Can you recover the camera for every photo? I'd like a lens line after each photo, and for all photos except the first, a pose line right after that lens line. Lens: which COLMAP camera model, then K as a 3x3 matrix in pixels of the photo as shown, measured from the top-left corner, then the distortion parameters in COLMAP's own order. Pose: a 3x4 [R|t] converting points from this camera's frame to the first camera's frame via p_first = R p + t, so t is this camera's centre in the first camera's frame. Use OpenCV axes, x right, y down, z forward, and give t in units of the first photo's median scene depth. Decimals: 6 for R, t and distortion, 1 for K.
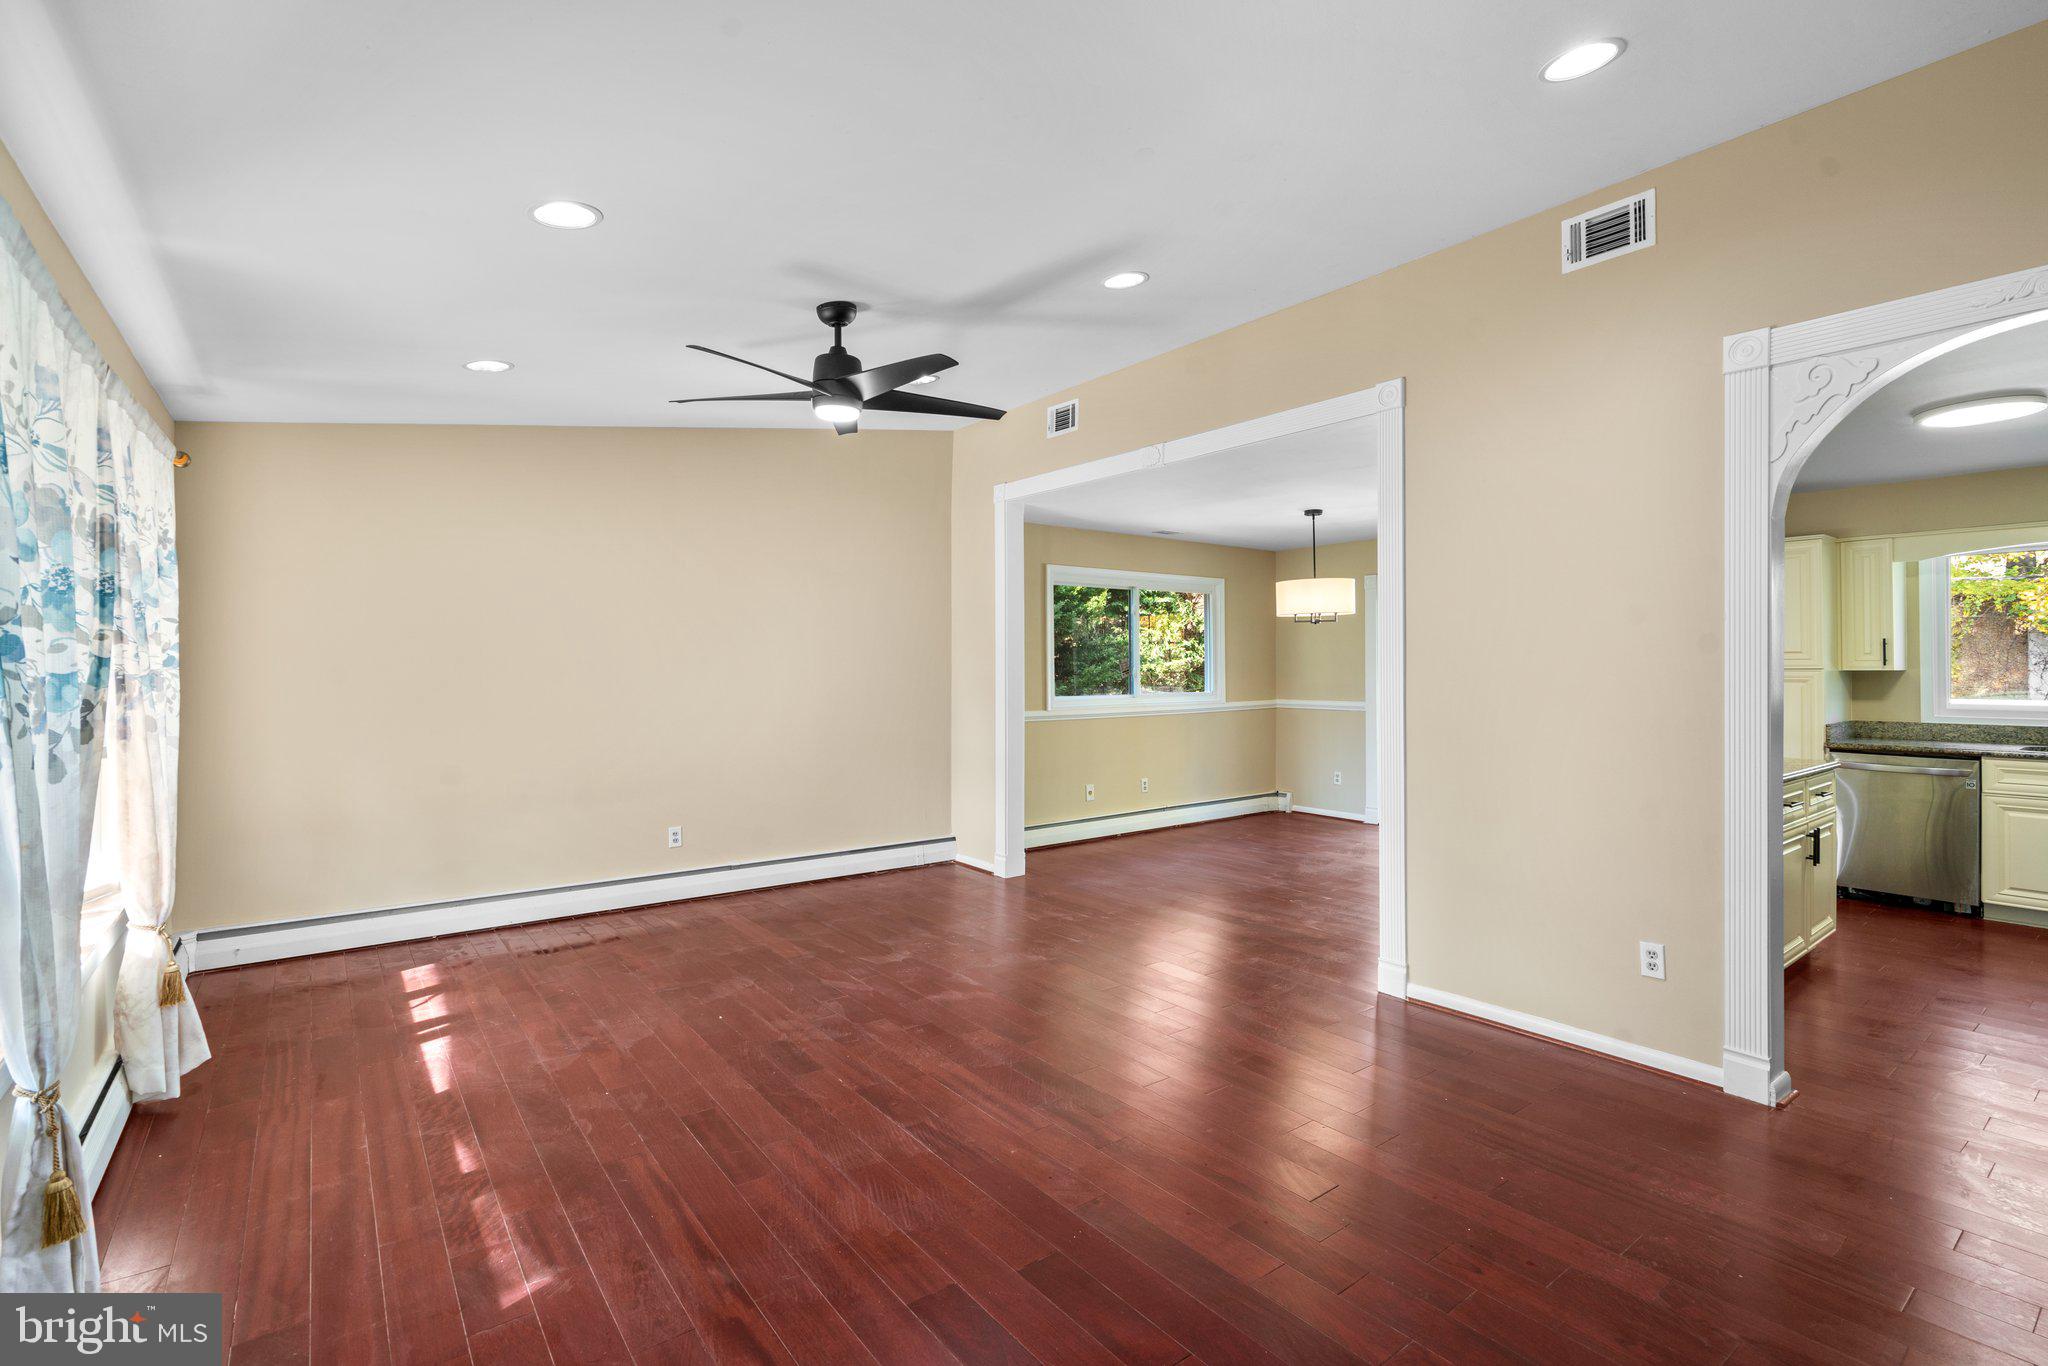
lens RADIAL K [[938.6, 0, 1015.6], [0, 938.6, 668.1], [0, 0, 1]] dist [-0.008926, 0.005185]
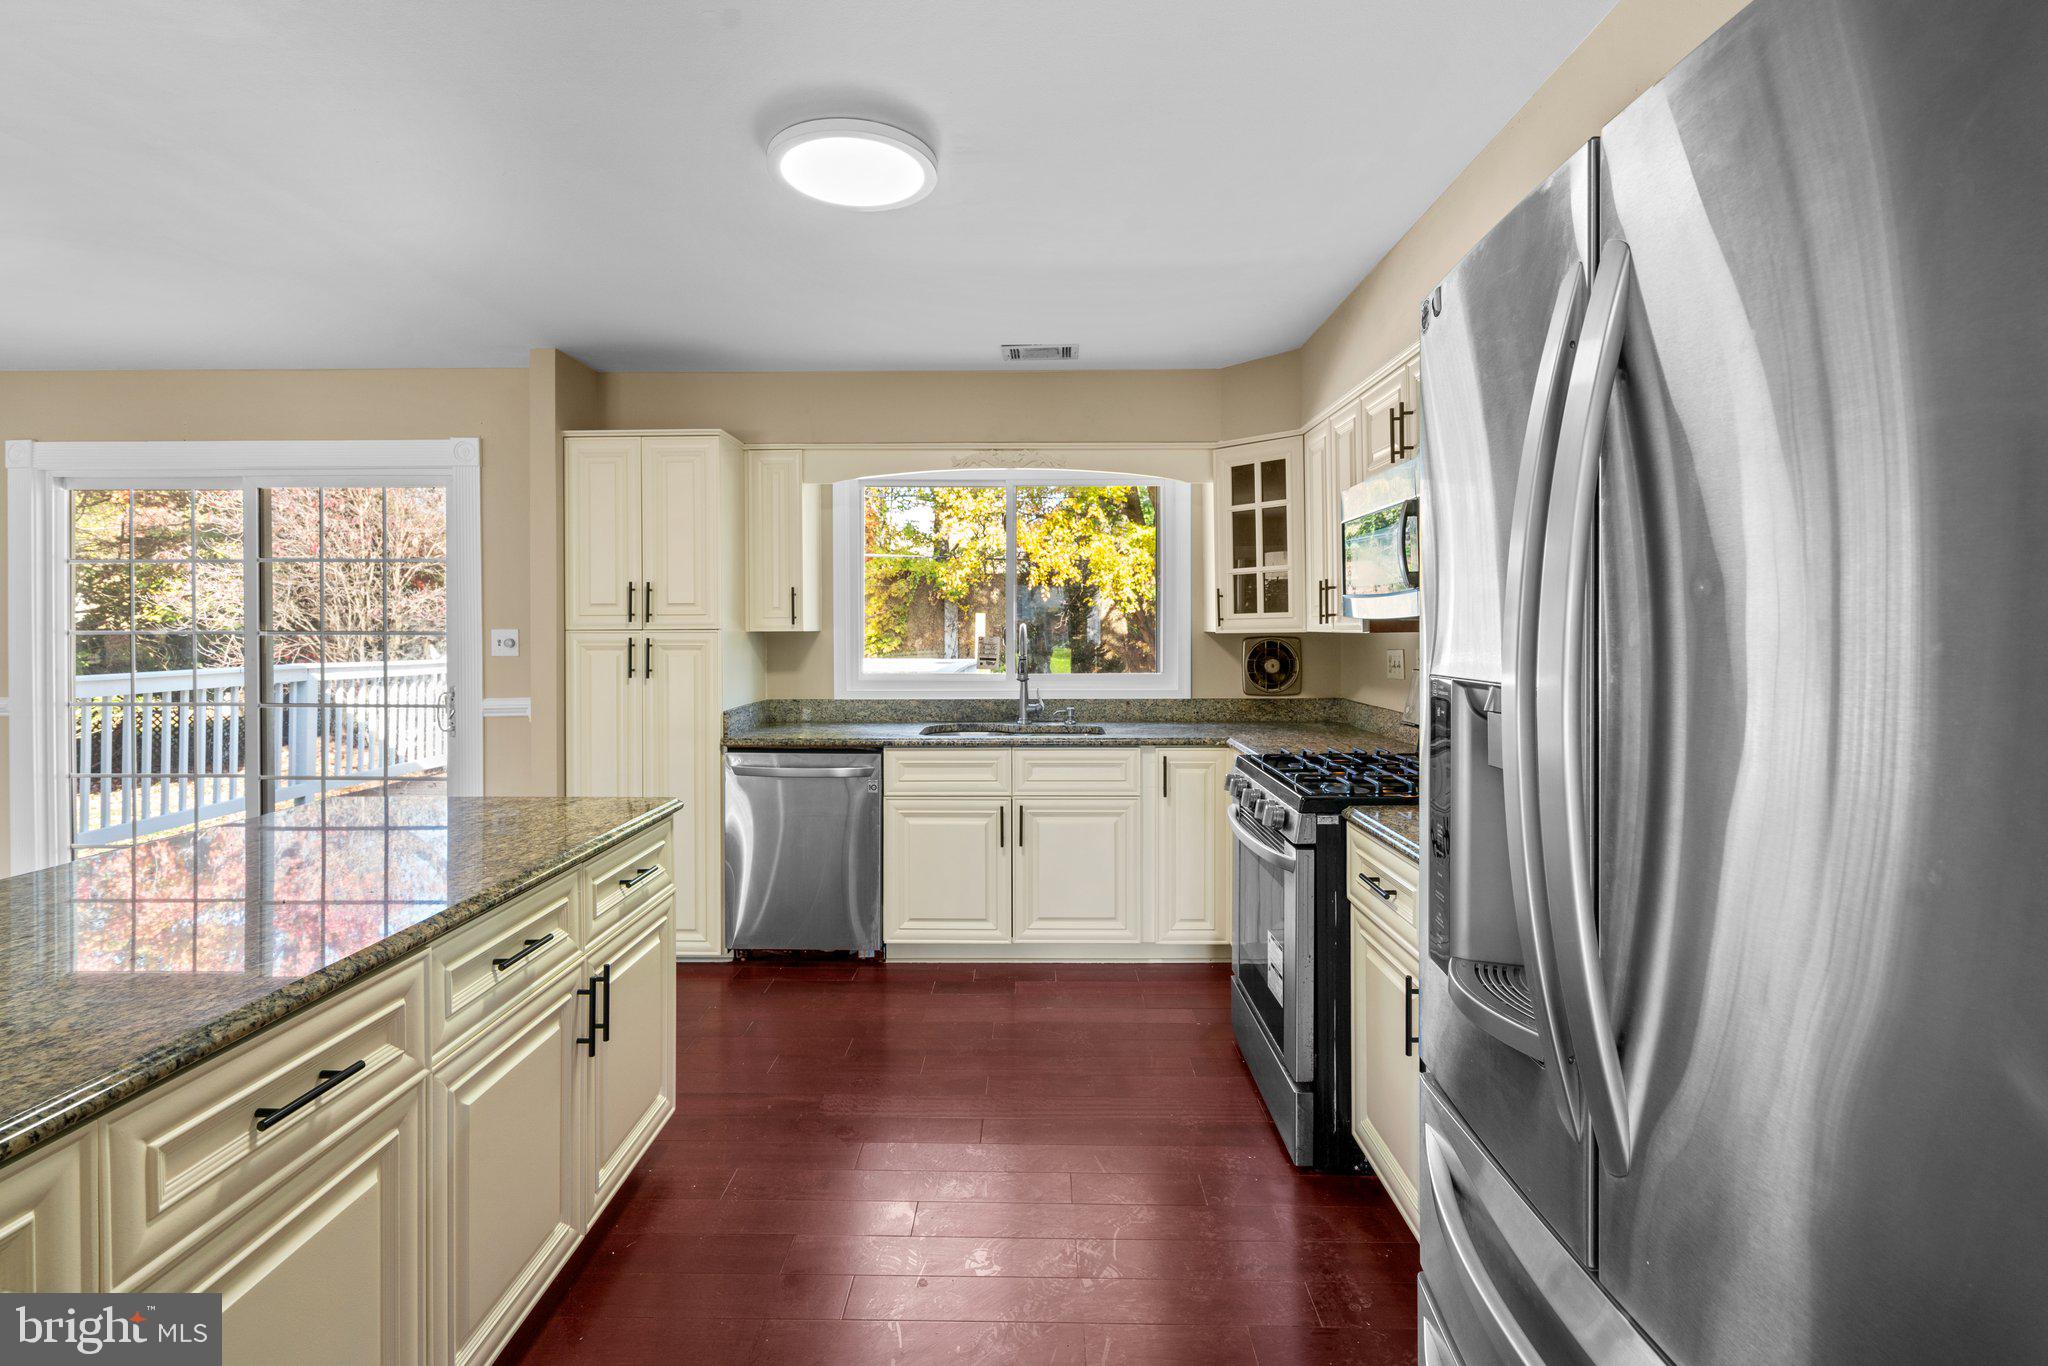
lens RADIAL K [[938.6, 0, 1032.3], [0, 938.6, 631.3], [0, 0, 1]] dist [-0.008926, 0.005185]
pose [[0.613434, -0.000958, 0.789745, 0.514094], [0.000379, 1.000000, 0.000919, 0.002202], [-0.789746, -0.000265, 0.613434, 0.447588]]
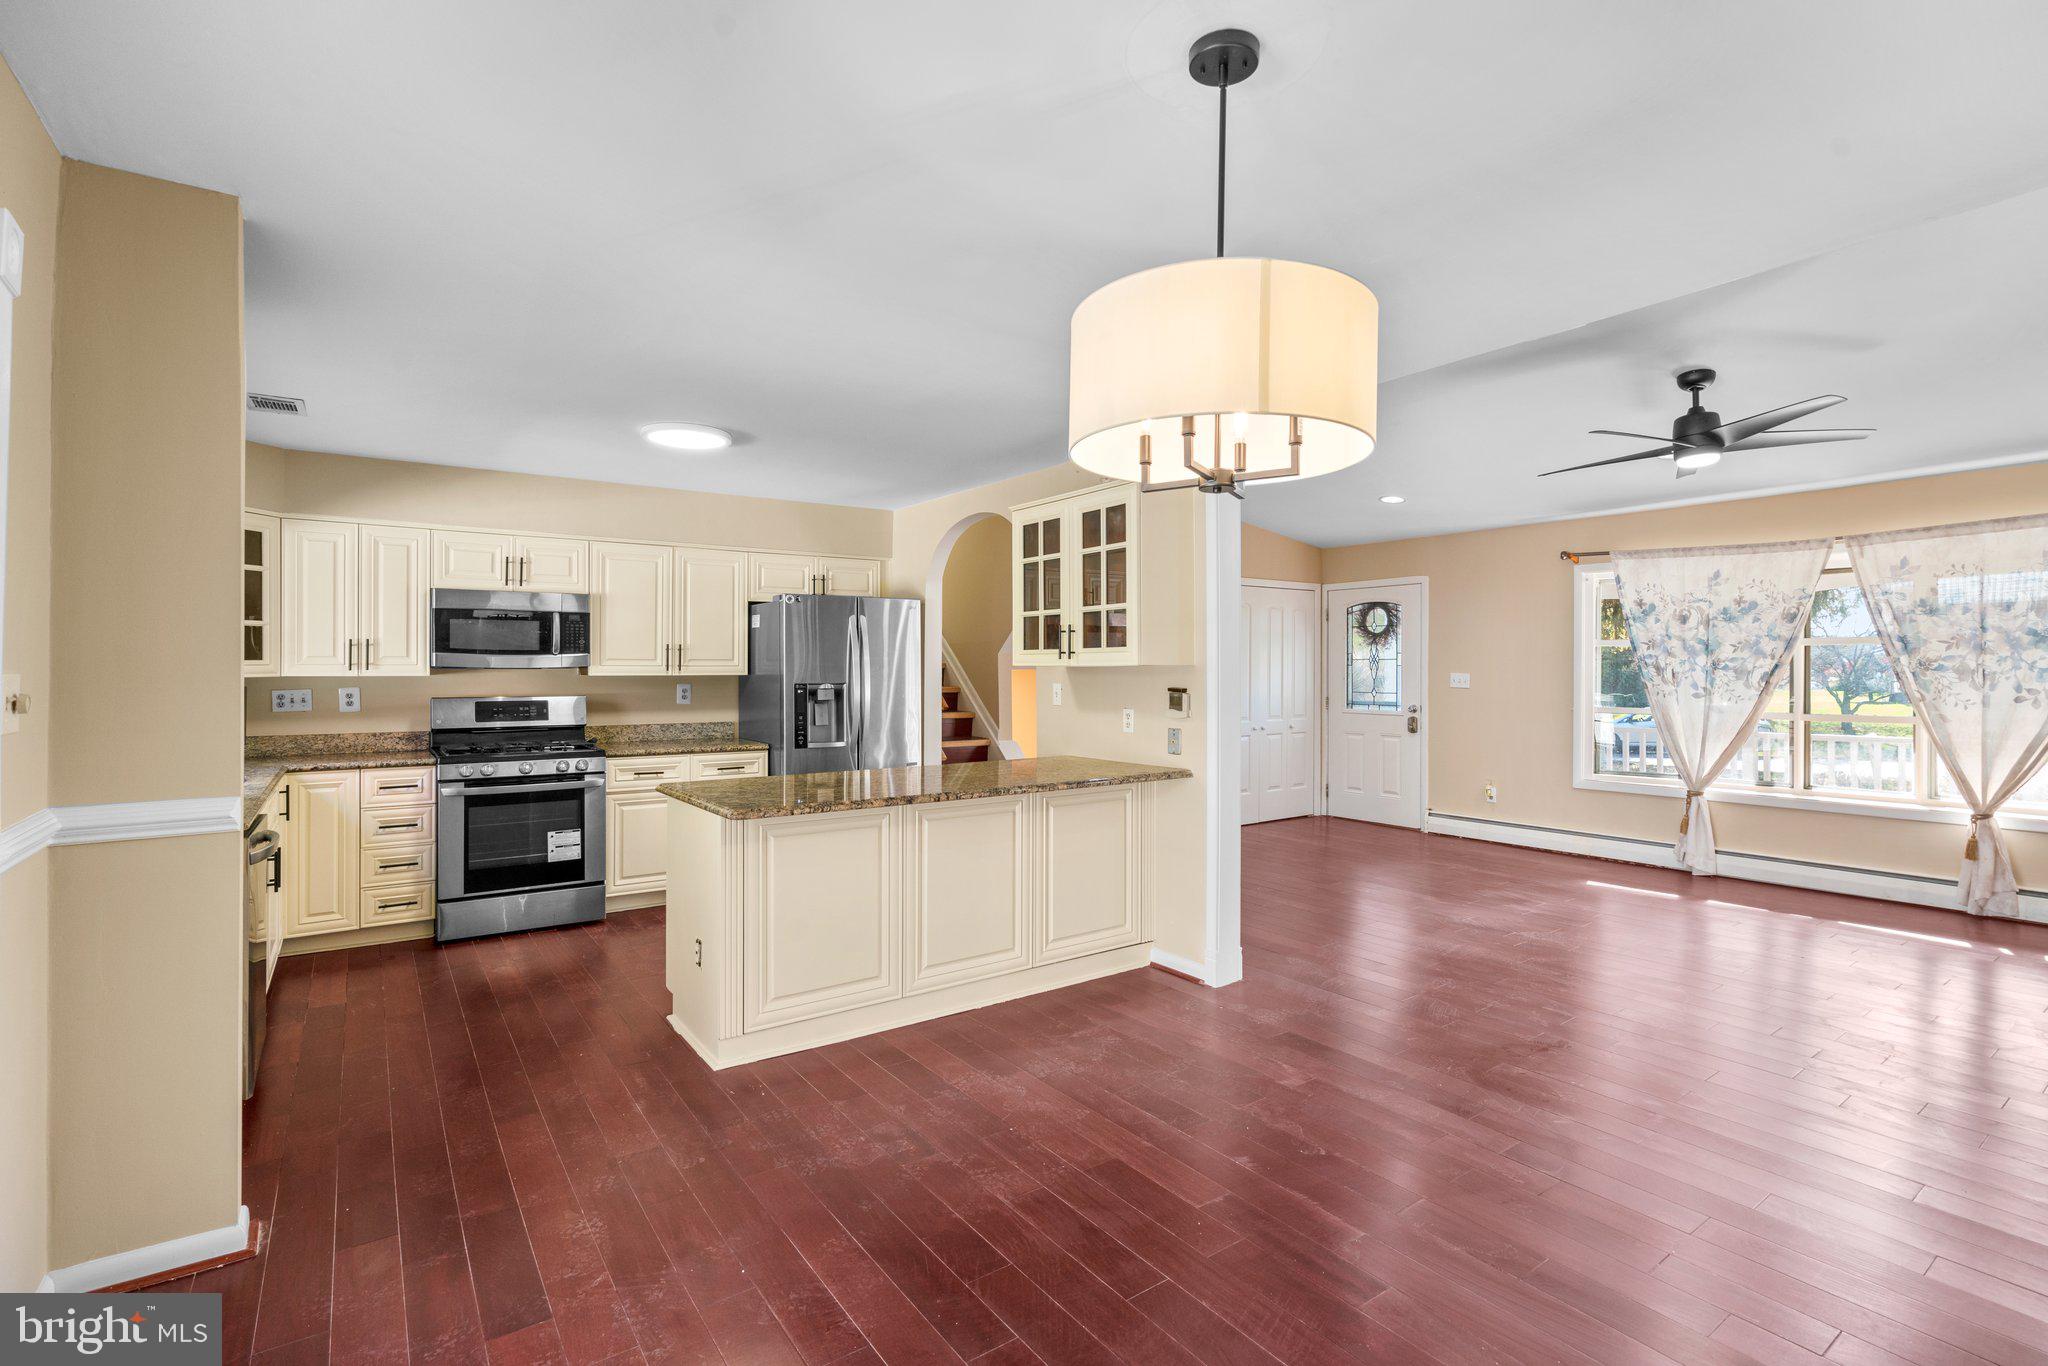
lens RADIAL K [[938.6, 0, 1029.5], [0, 938.6, 667.5], [0, 0, 1]] dist [-0.008926, 0.005185]
pose [[-0.999577, 0.002988, 0.028916, 0.467415], [0.002885, 0.999989, -0.003616, -0.000017], [-0.028926, -0.003532, -0.999575, 1.618702]]
